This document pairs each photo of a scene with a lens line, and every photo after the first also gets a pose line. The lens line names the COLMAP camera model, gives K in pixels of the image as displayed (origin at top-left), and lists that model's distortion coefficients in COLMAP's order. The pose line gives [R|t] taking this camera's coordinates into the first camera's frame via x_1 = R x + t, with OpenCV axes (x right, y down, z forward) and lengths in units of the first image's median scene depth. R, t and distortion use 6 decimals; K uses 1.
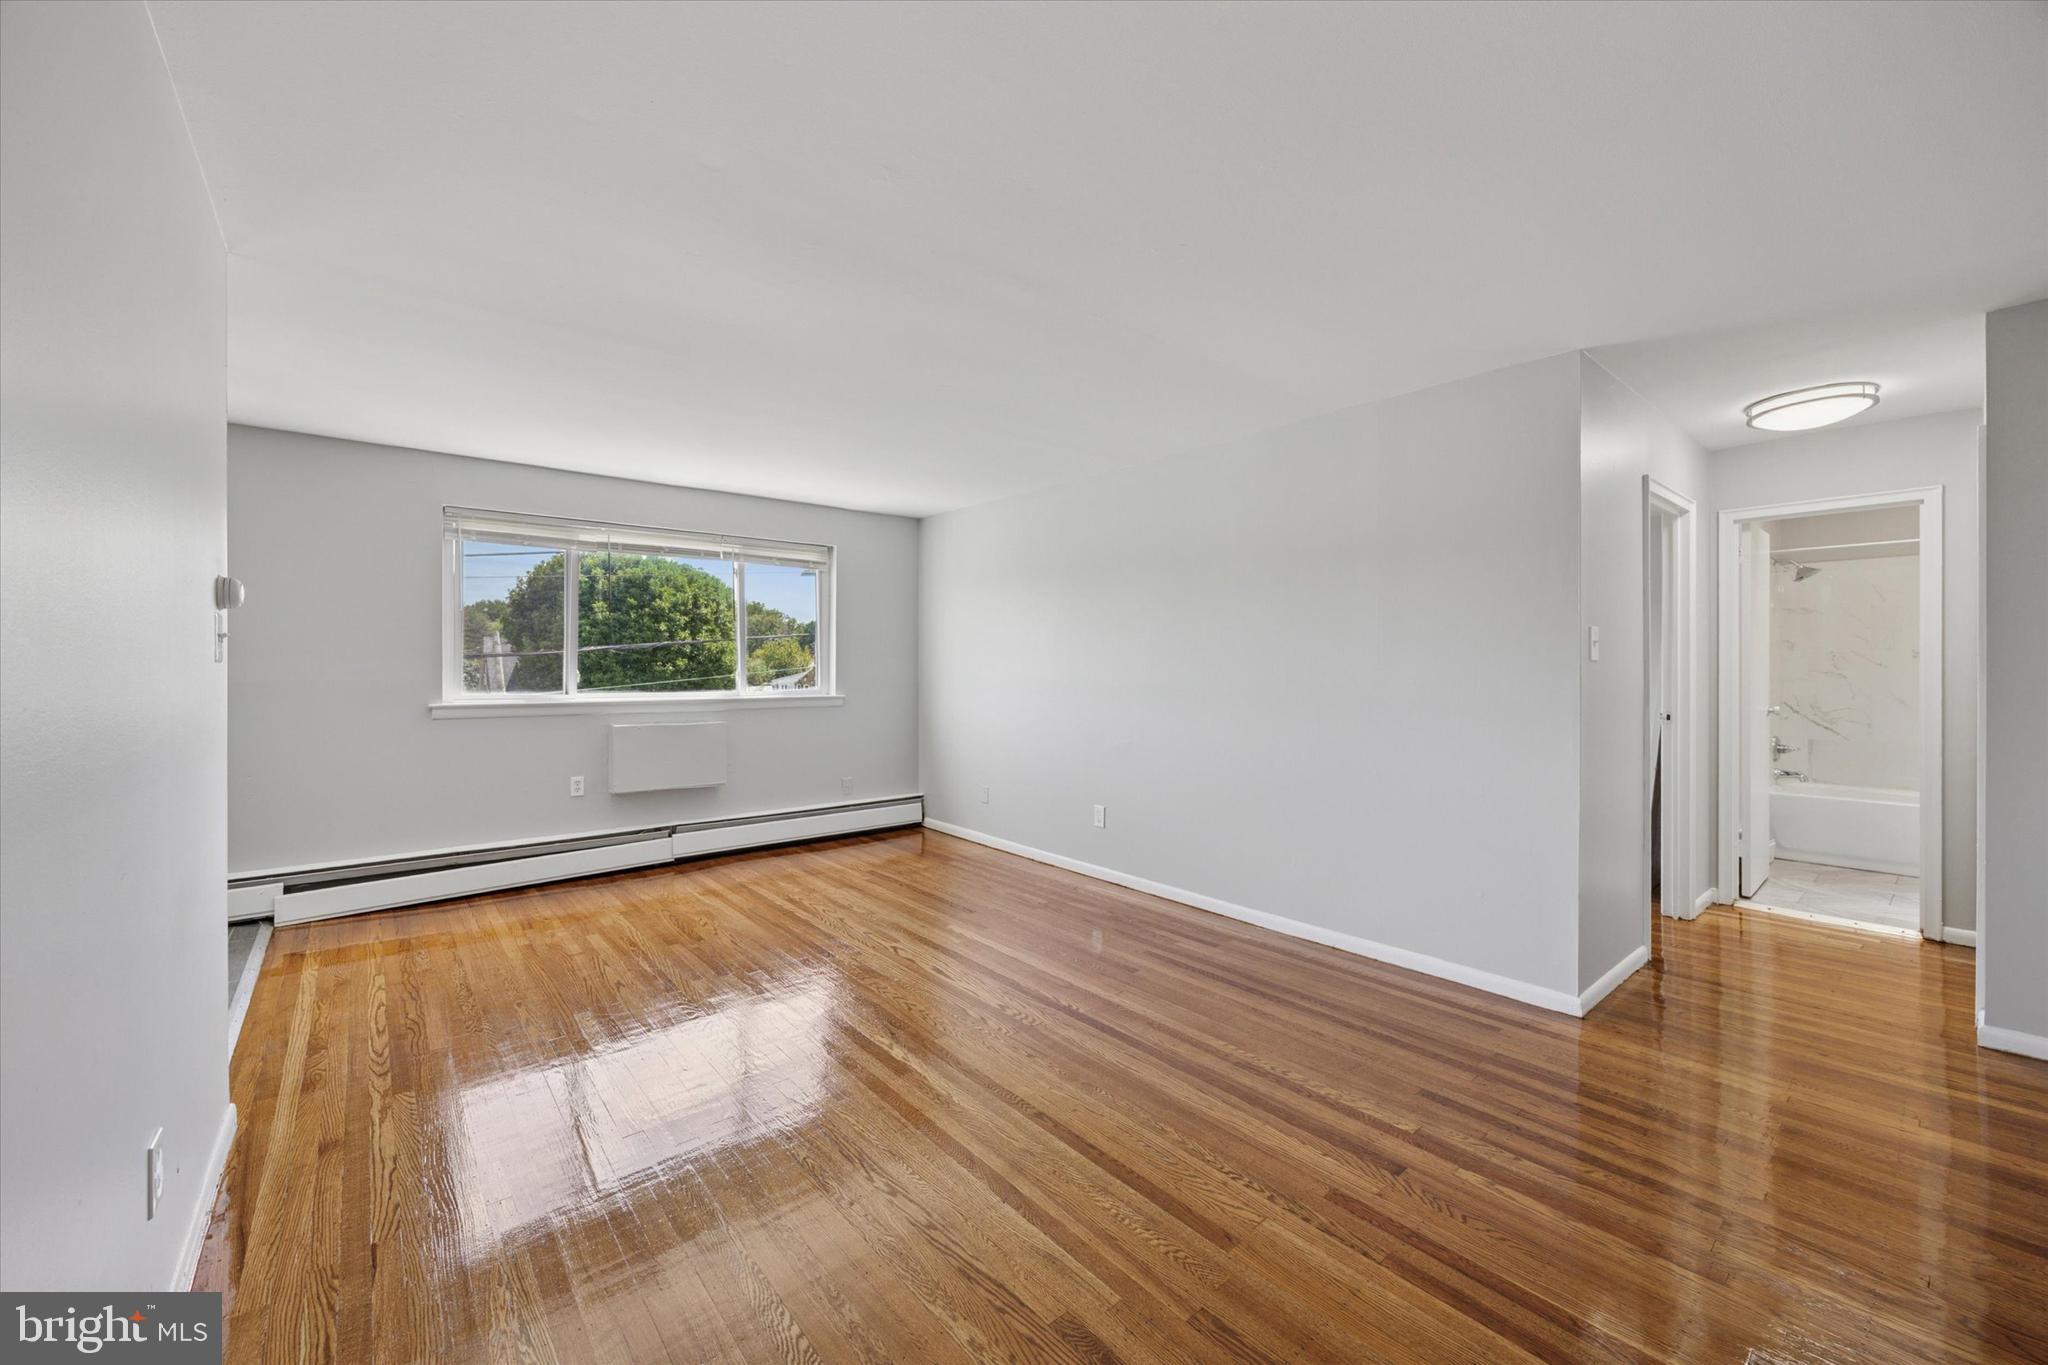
lens RADIAL K [[801.0, 0, 1015.0], [0, 801.0, 689.2], [0, 0, 1]] dist [-0.002825, -0.000333]
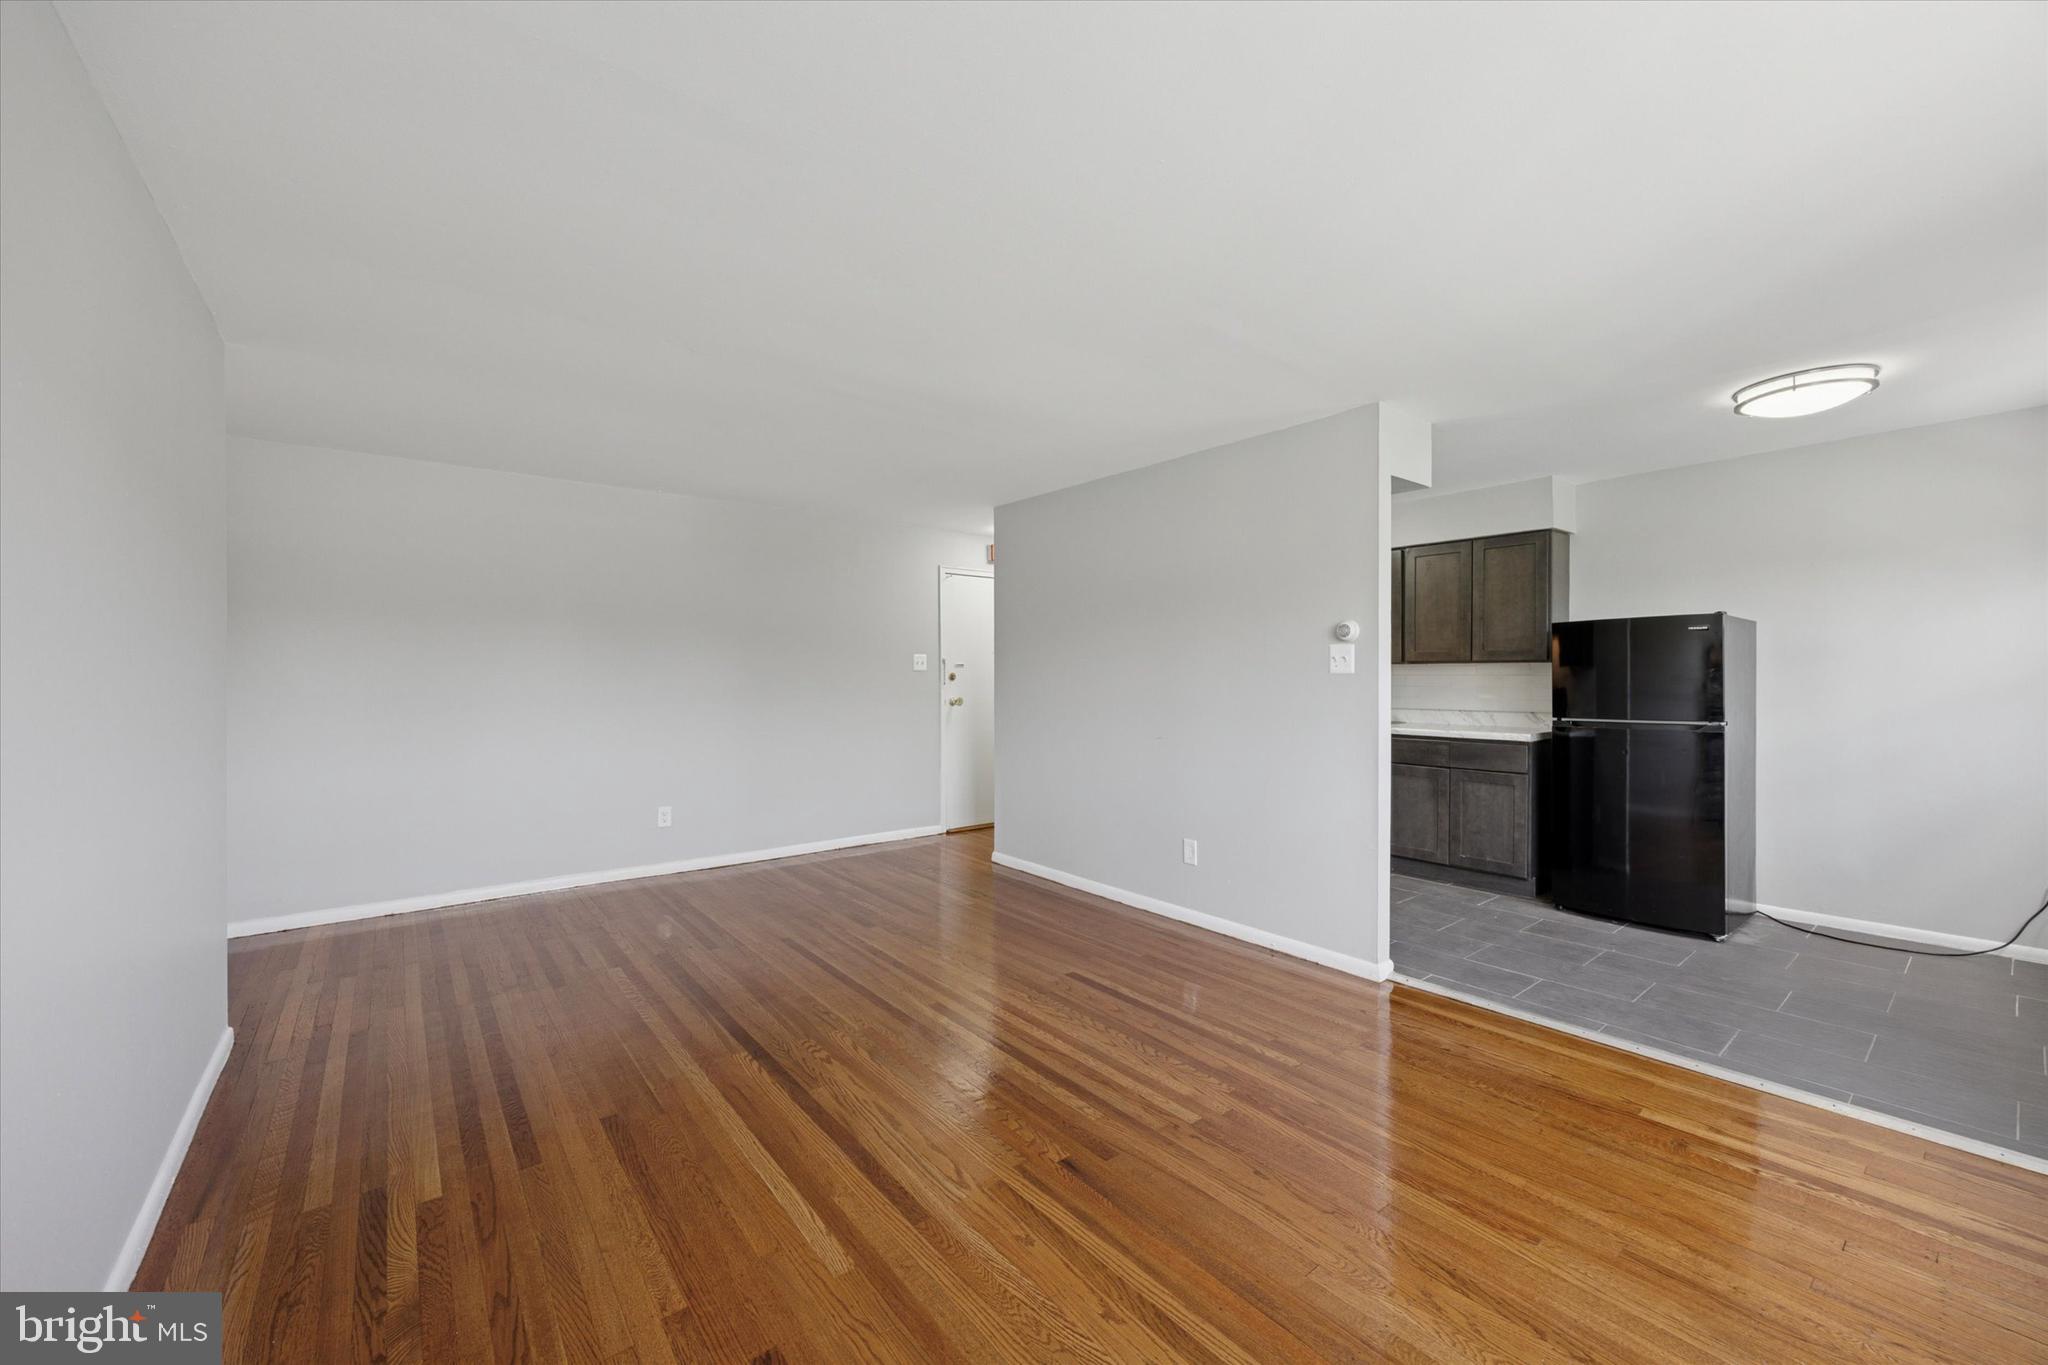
lens RADIAL K [[795.6, 0, 1013.8], [0, 795.6, 681.9], [0, 0, 1]] dist [-0.000502, -0.000022]
pose [[-0.999821, 0.000160, 0.018933, -0.197809], [0.000926, 0.999180, 0.040478, -0.048430], [-0.018911, 0.040489, -0.999001, 1.544629]]
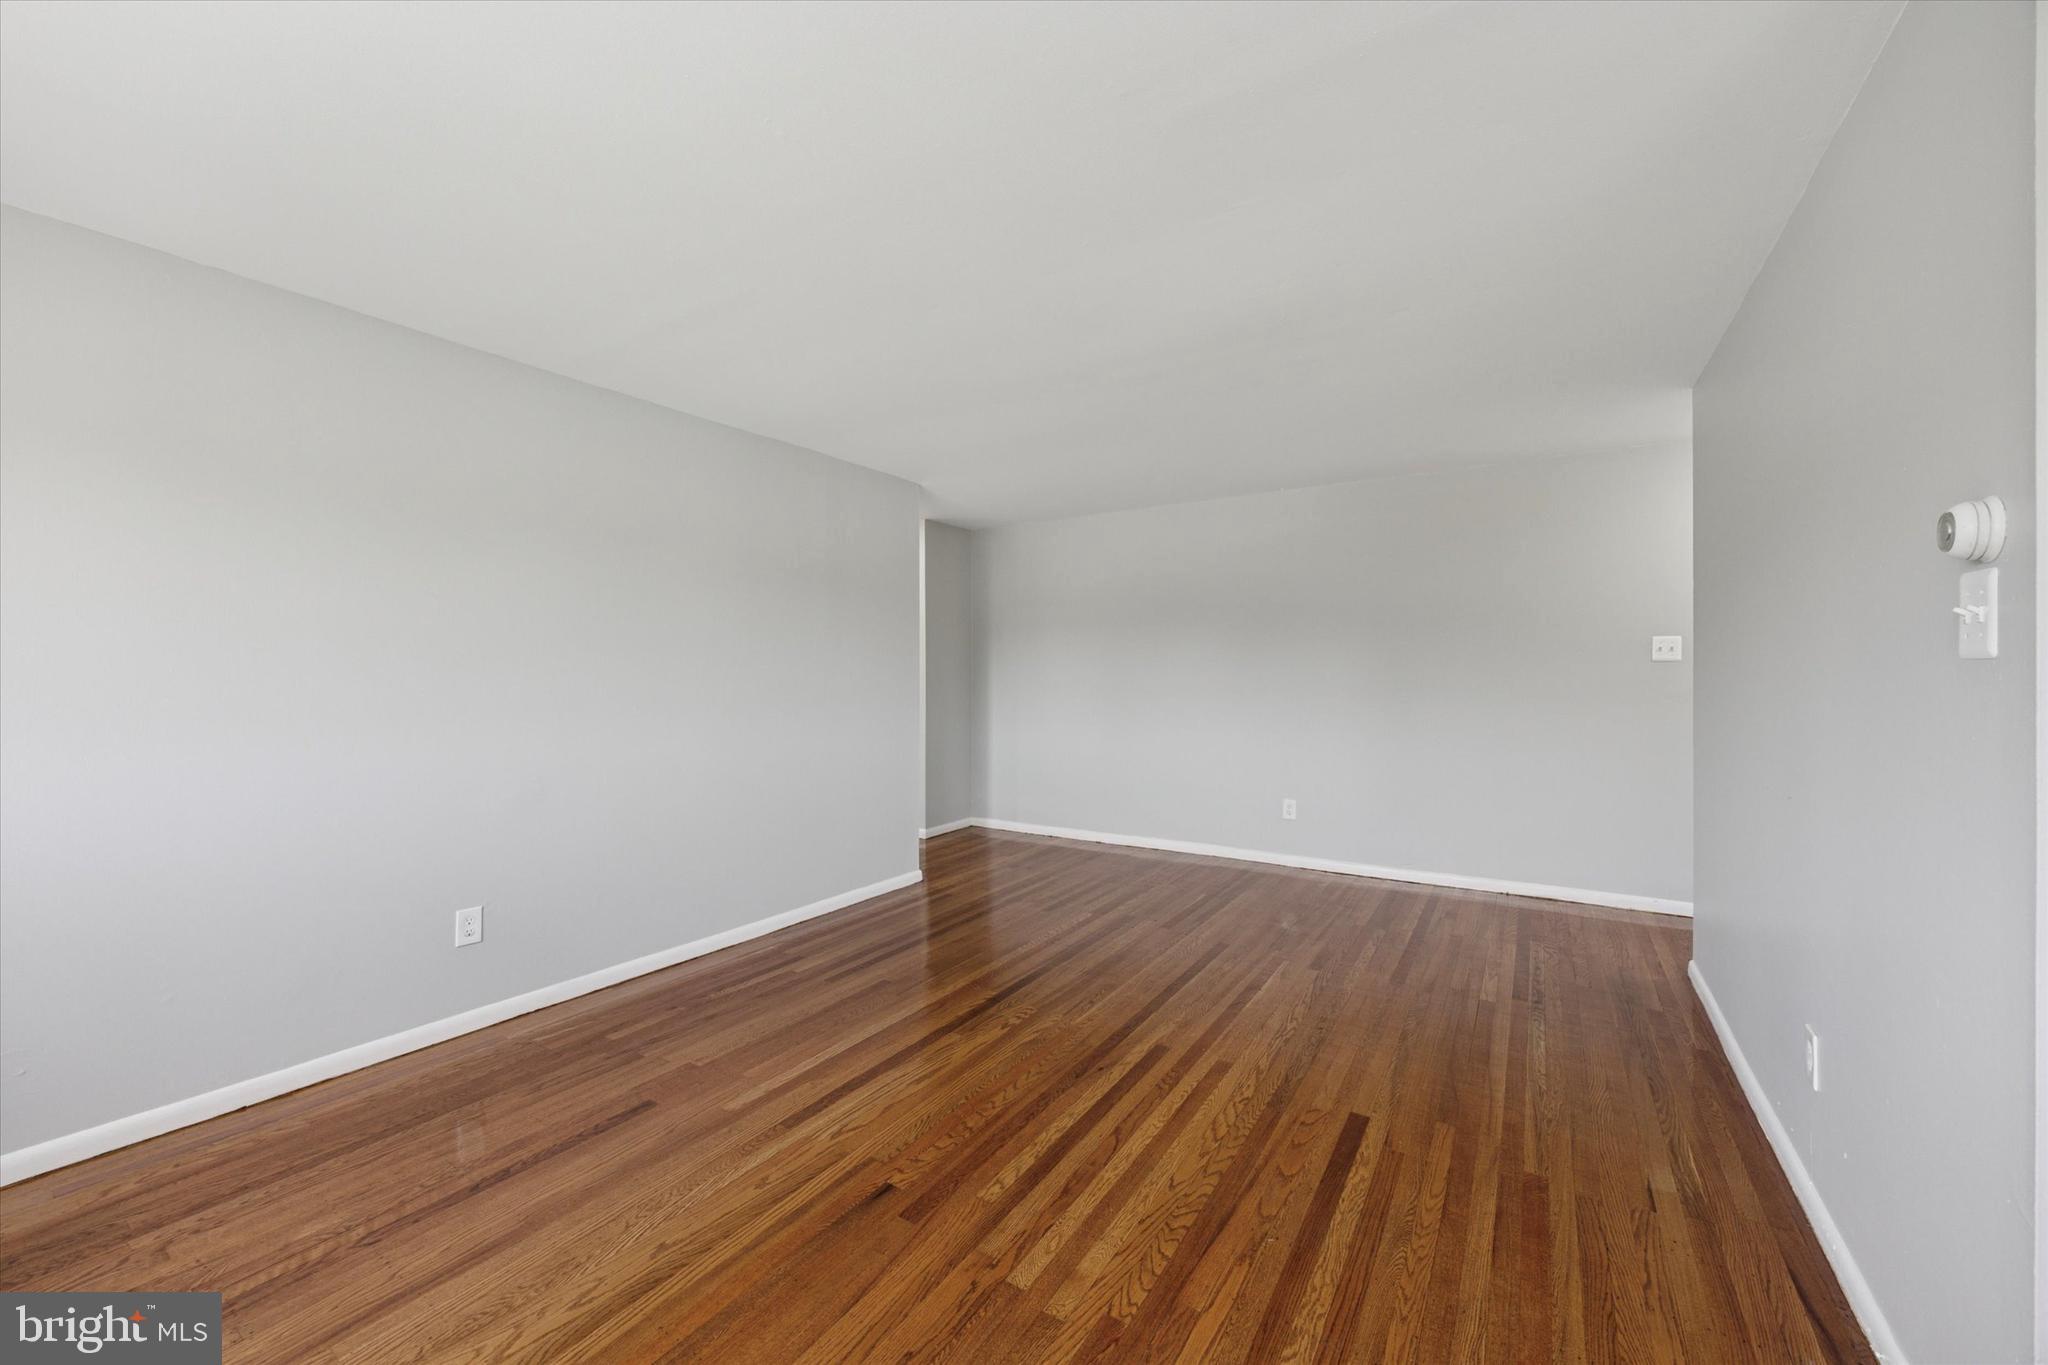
lens RADIAL K [[795.6, 0, 1013.8], [0, 795.6, 681.9], [0, 0, 1]] dist [-0.000502, -0.000022]
pose [[-0.292859, -0.009160, 0.956112, -0.768294], [0.035282, 0.999170, 0.020379, -0.028390], [-0.955505, 0.039702, -0.292292, 1.039947]]
